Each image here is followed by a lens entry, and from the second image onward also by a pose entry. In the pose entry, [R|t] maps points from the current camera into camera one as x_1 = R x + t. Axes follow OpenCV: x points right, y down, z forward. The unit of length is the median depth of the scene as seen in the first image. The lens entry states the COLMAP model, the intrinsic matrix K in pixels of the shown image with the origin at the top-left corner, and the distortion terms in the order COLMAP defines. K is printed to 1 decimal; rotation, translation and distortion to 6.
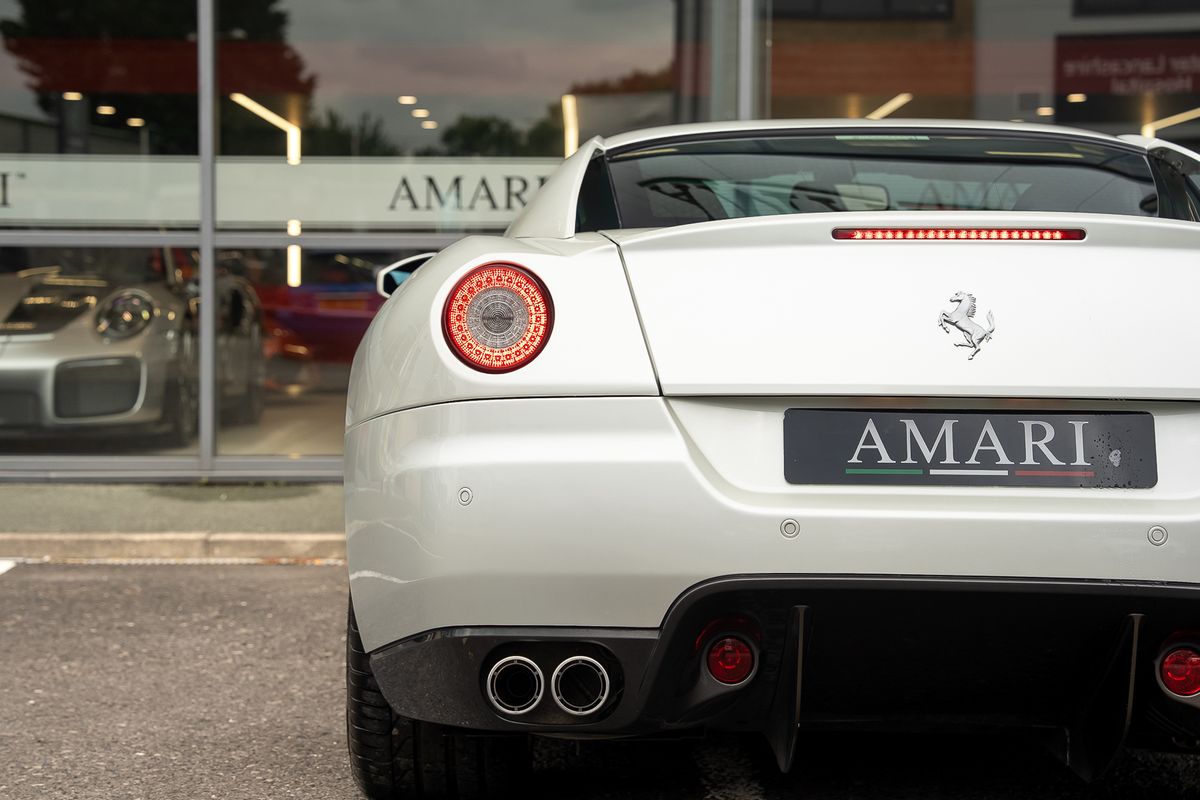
lens RADIAL K [[3311.0, 0, 558.1], [0, 3311.0, 351.3], [0, 0, 1]] dist [0.566799, 0.000000]
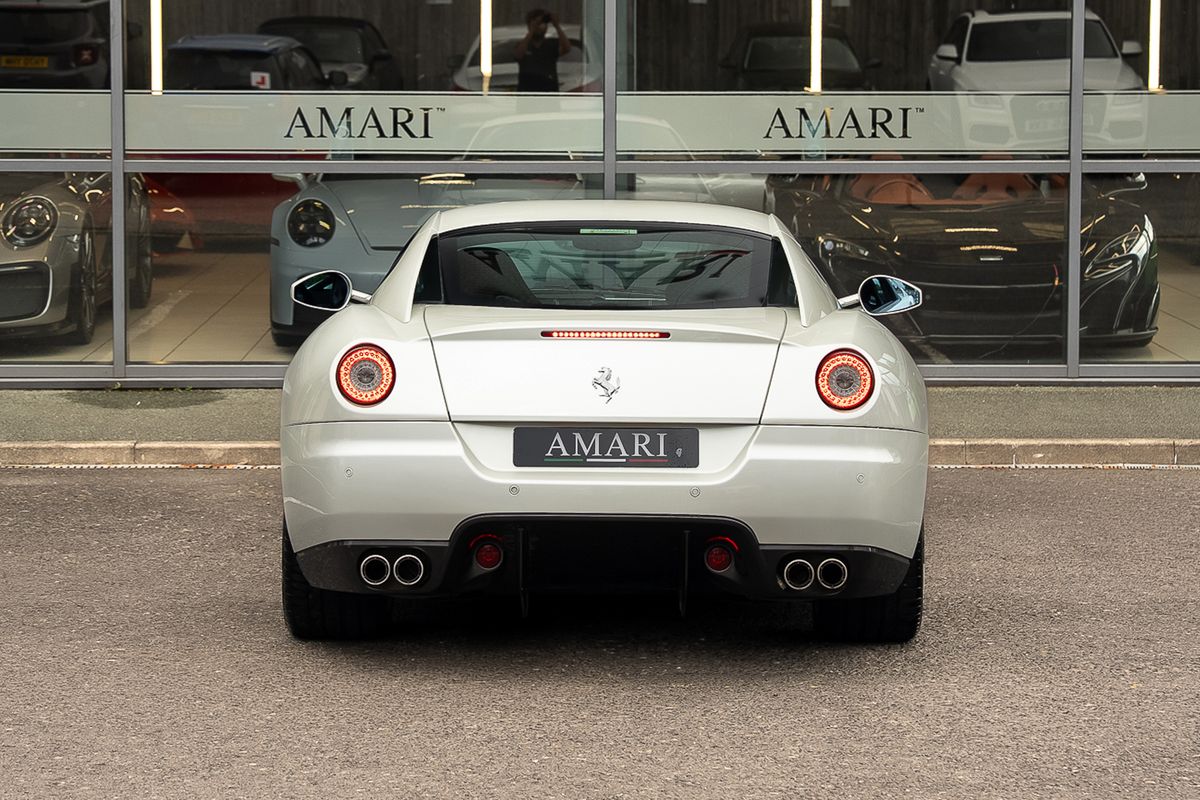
lens RADIAL K [[5464.1, 0, 598.5], [0, 5464.1, 300.8], [0, 0, 1]] dist [0.761861, 0.000000]
pose [[0.999901, -0.001705, 0.013961, 0.032173], [0.001002, 0.998738, 0.050215, -0.095935], [-0.014029, -0.050196, 0.998641, -0.967628]]
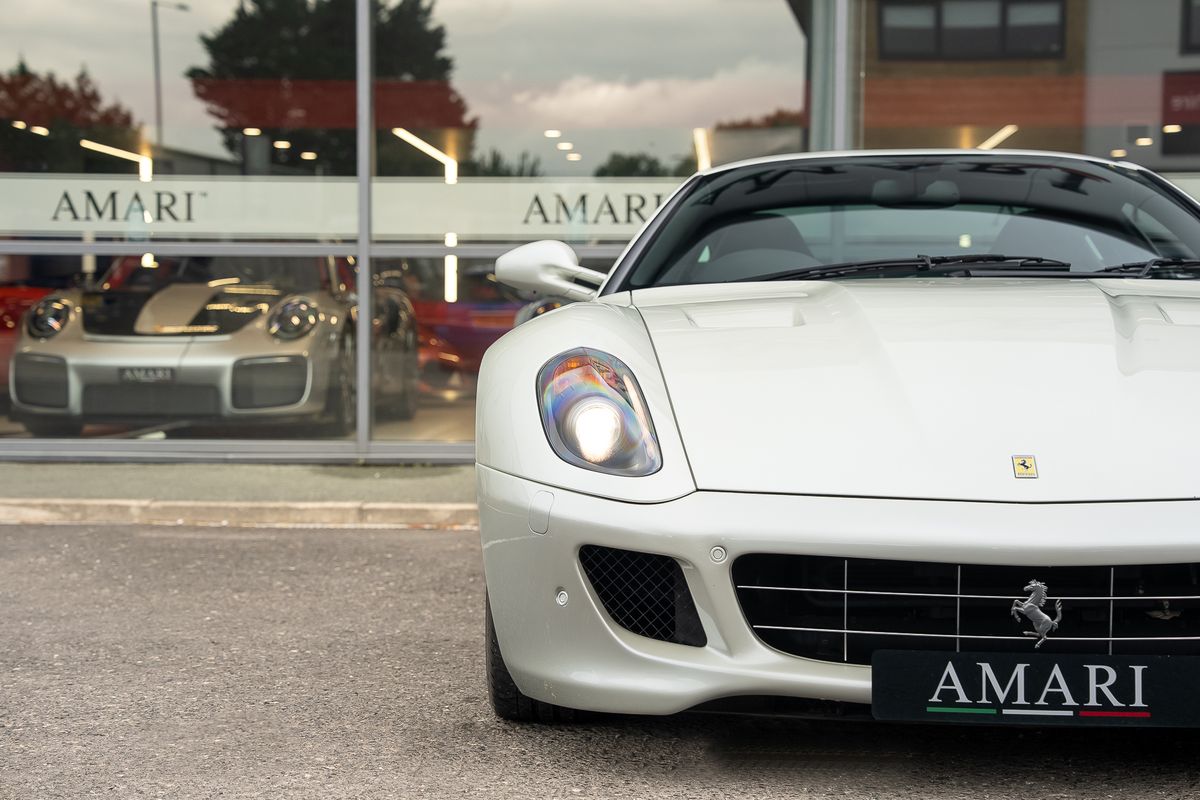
lens RADIAL K [[3130.8, 0, 553.1], [0, 3130.8, 376.6], [0, 0, 1]] dist [0.614976, 0.000000]
pose [[0.998745, 0.002569, -0.050017, 0.015589], [-0.002627, 0.999996, -0.001105, 0.012865], [0.050014, 0.001235, 0.998748, -0.080946]]
